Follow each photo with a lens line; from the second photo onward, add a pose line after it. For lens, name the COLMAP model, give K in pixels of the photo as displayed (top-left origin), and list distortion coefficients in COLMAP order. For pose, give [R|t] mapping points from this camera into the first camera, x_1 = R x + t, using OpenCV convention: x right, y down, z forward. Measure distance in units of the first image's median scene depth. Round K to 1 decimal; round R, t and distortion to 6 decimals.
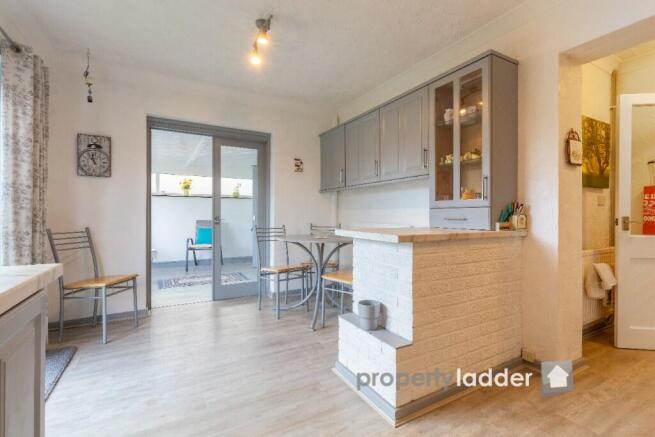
lens RADIAL K [[295.0, 0, 327.1], [0, 295.0, 215.8], [0, 0, 1]] dist [0.001682, -0.000059]
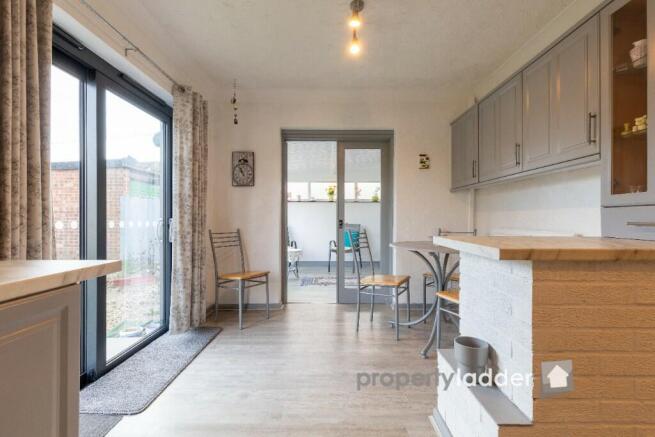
lens RADIAL K [[296.7, 0, 335.7], [0, 296.7, 218.5], [0, 0, 1]] dist [0.008166, -0.000144]
pose [[0.880352, -0.001287, -0.474320, 0.126726], [-0.001139, 0.999988, -0.004828, 0.002576], [0.474320, 0.004790, 0.880339, 0.141991]]
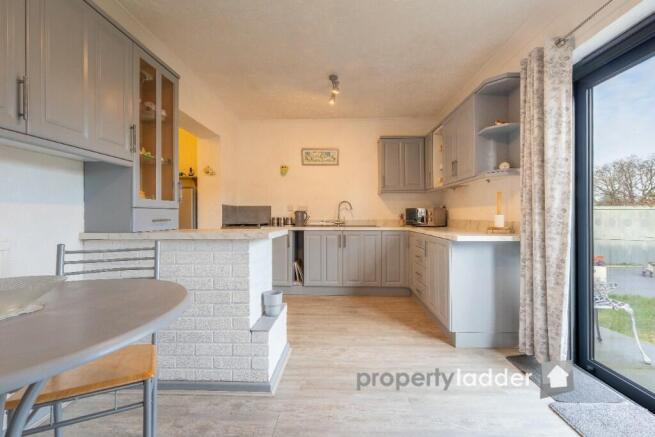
lens RADIAL K [[295.0, 0, 327.1], [0, 295.0, 215.8], [0, 0, 1]] dist [0.001682, -0.000059]
pose [[-0.846070, -0.003850, 0.533057, -0.435144], [0.000124, 0.999972, 0.007420, -0.007305], [-0.533071, 0.006344, -0.846047, 1.238567]]
